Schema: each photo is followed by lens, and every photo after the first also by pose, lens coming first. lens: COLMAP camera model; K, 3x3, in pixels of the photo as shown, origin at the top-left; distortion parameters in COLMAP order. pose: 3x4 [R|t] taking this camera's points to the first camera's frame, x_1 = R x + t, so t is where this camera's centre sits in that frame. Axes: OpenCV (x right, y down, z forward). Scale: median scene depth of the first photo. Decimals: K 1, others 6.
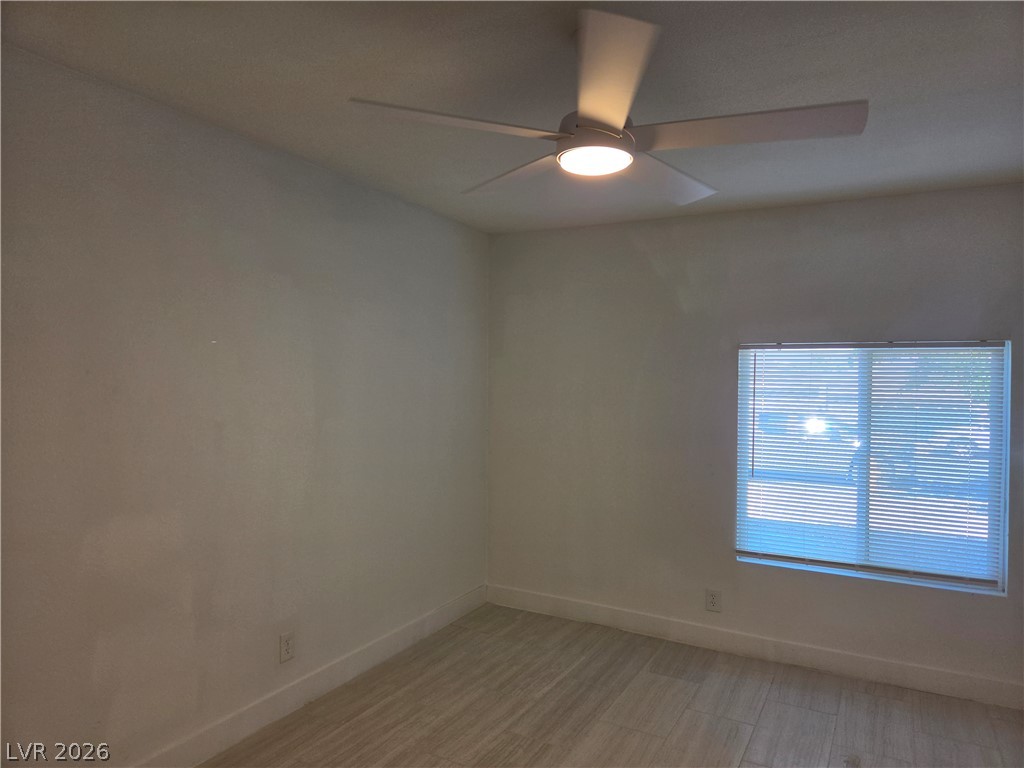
lens RADIAL K [[692.9, 0, 516.8], [0, 692.9, 384.1], [0, 0, 1]] dist [0.042693, -0.053599]
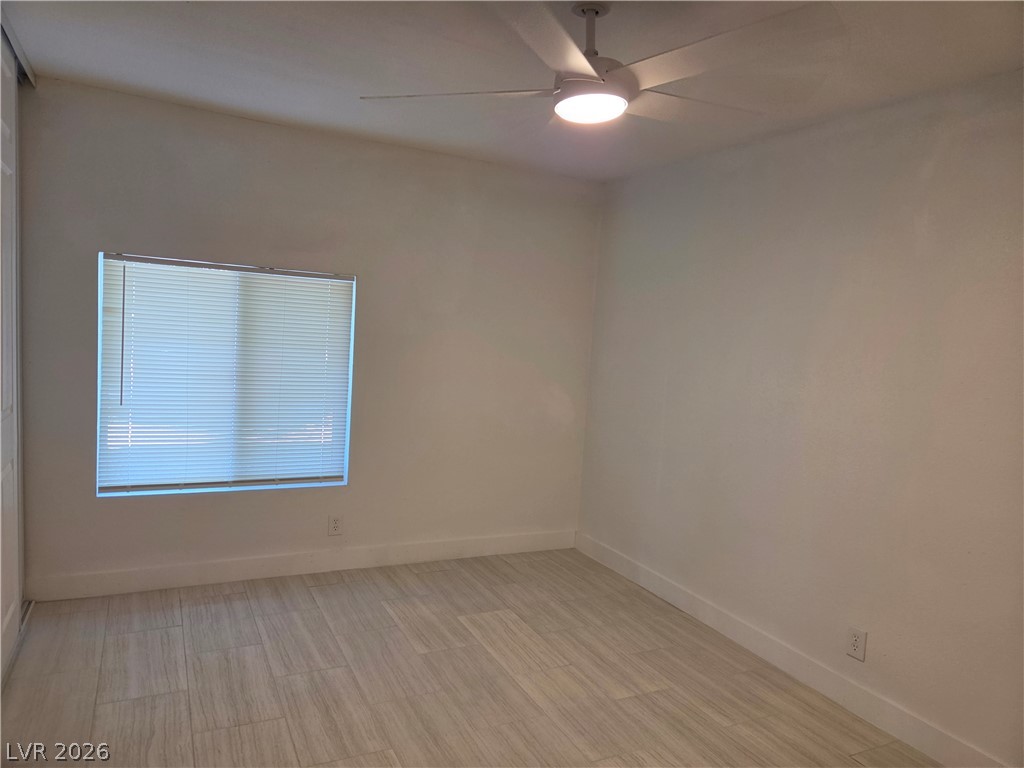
lens RADIAL K [[692.9, 0, 516.8], [0, 692.9, 384.1], [0, 0, 1]] dist [0.042693, -0.053599]
pose [[0.585297, -0.043593, 0.809646, -0.107788], [-0.048447, 0.994889, 0.088589, 0.001153], [-0.809370, -0.091076, 0.580194, 0.062706]]
